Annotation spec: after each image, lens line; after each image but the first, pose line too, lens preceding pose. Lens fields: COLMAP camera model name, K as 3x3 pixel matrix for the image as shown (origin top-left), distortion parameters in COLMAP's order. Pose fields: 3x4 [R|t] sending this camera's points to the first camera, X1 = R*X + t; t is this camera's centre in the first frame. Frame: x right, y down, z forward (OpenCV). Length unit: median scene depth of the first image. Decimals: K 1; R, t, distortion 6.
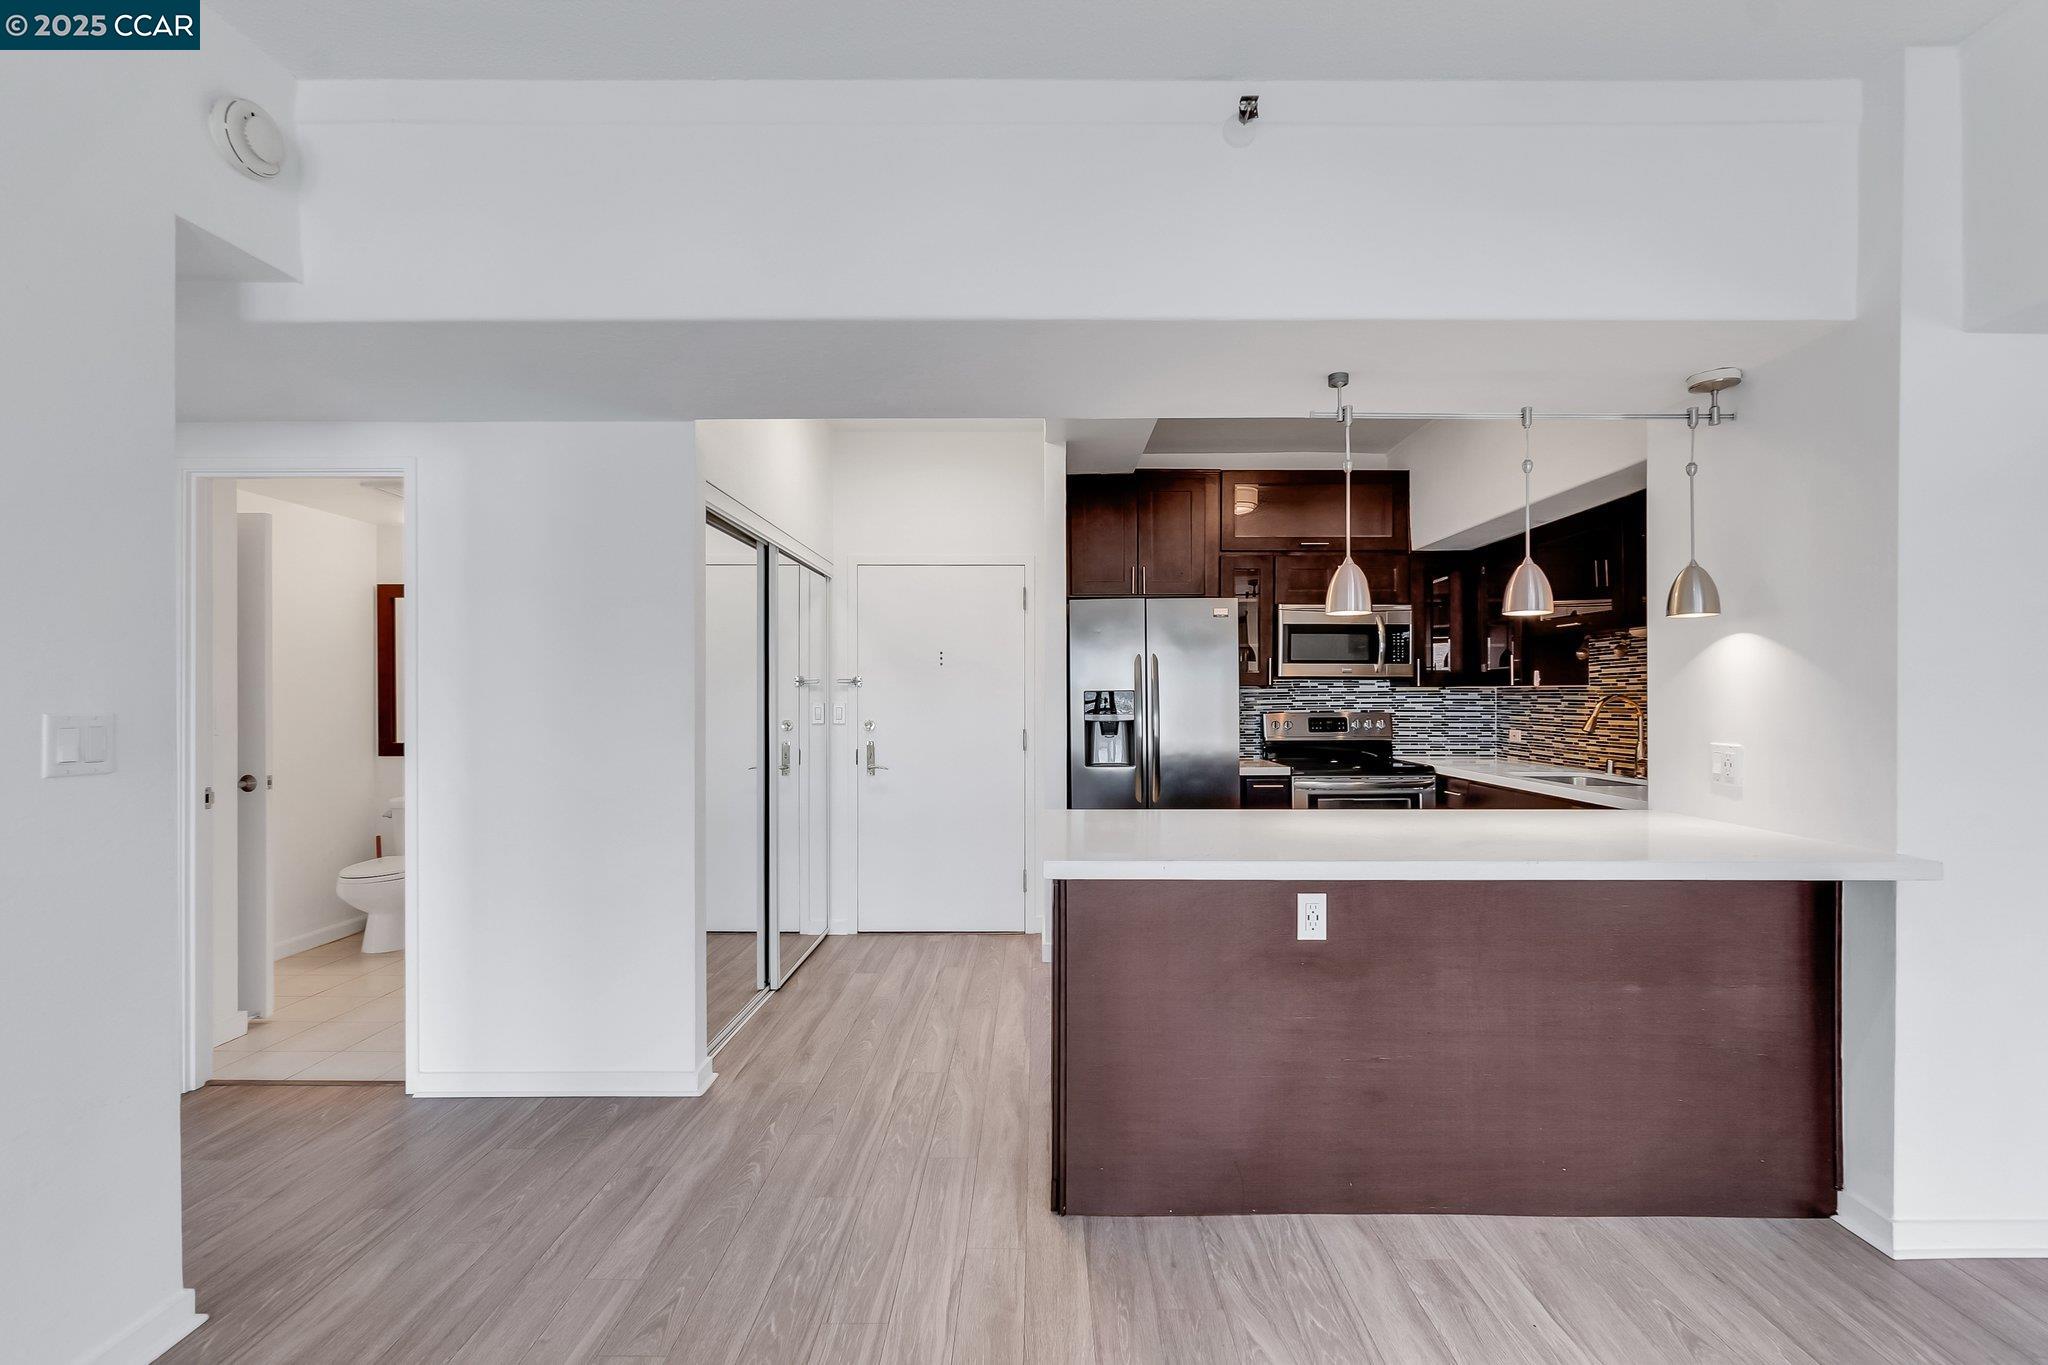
lens RADIAL K [[887.1, 0, 1036.7], [0, 887.1, 696.1], [0, 0, 1]] dist [-0.003803, -0.000088]
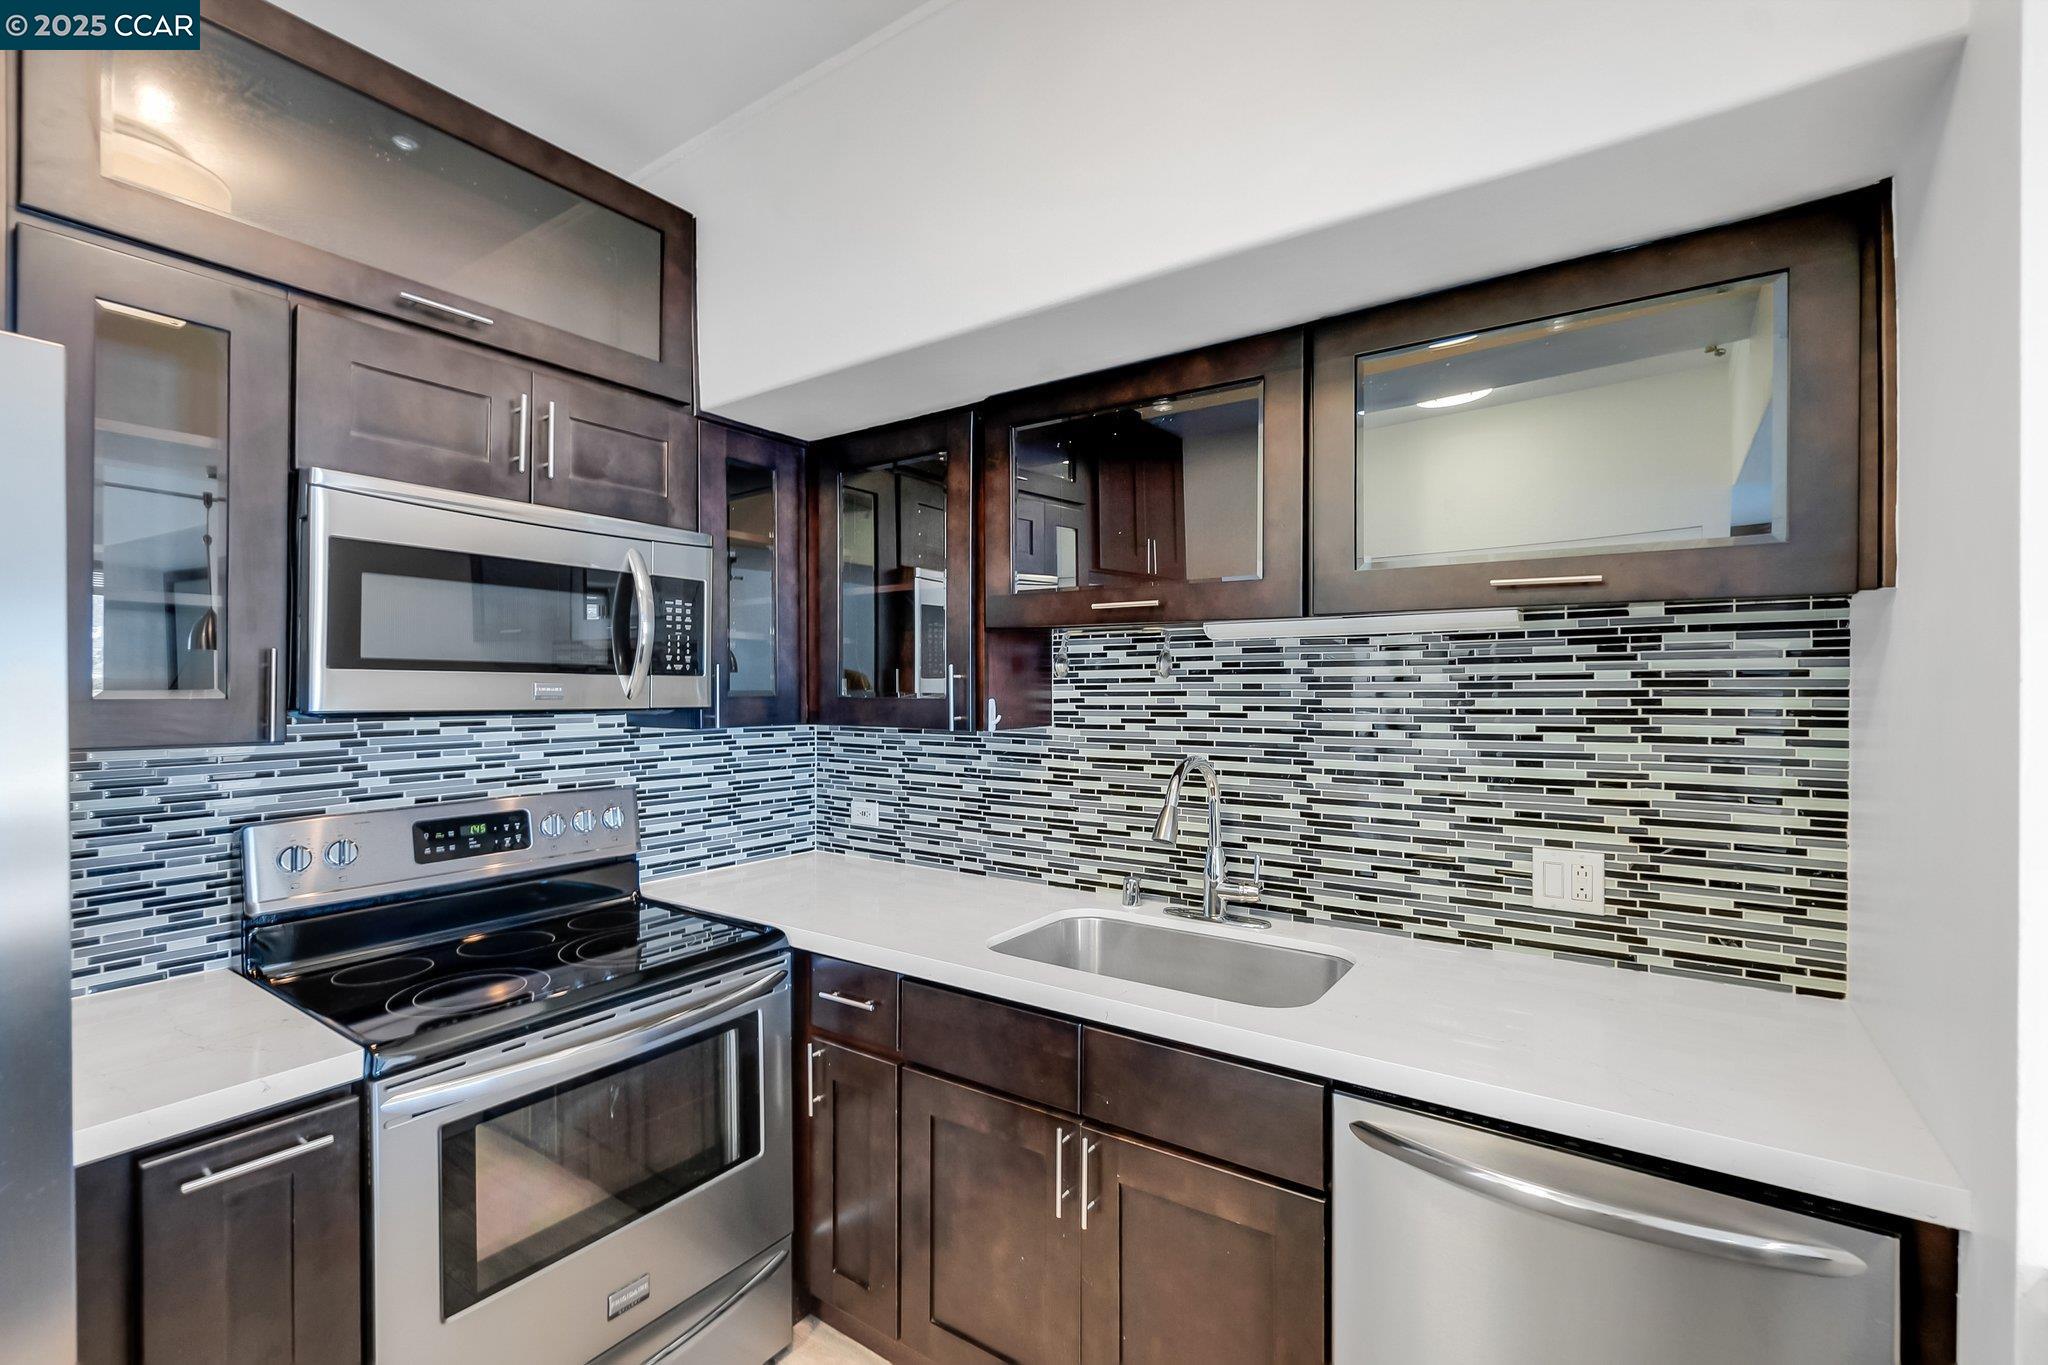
lens RADIAL K [[884.2, 0, 1038.0], [0, 884.2, 687.6], [0, 0, 1]] dist [-0.004333, -0.000409]
pose [[0.563521, 0.001726, 0.826100, 0.184505], [0.000100, 0.999998, -0.002157, -0.033020], [-0.826101, 0.001298, 0.563520, 0.700185]]
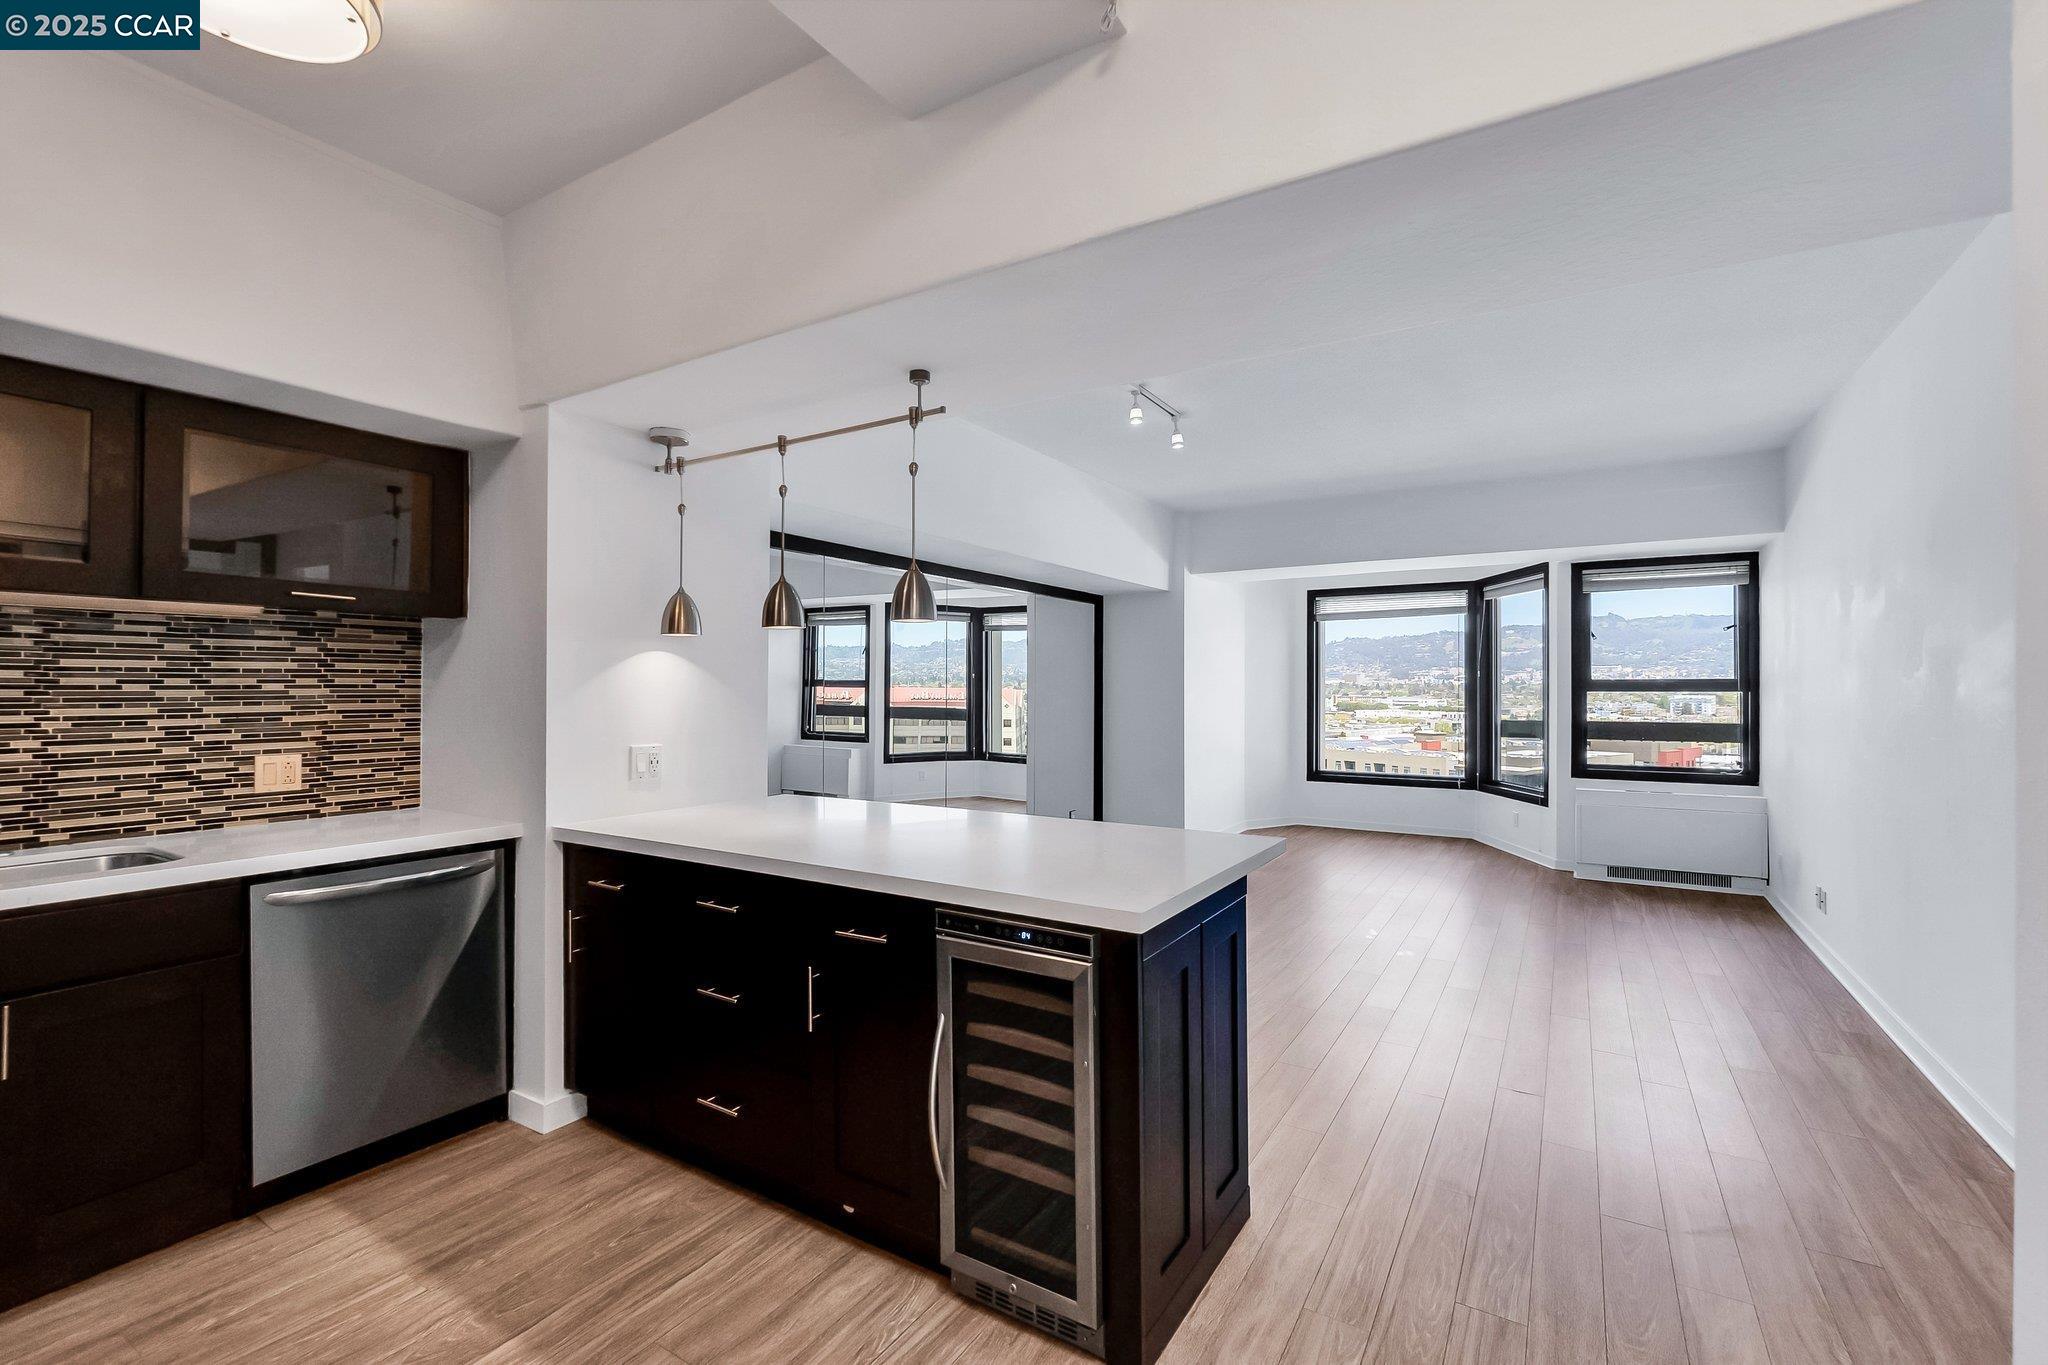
lens RADIAL K [[879.3, 0, 1043.6], [0, 879.3, 688.9], [0, 0, 1]] dist [-0.004044, 0.000756]
pose [[-0.856792, 0.001914, 0.515659, -0.147068], [0.001728, 0.999998, -0.000841, -0.009905], [-0.515659, 0.000170, -0.856794, 0.969332]]
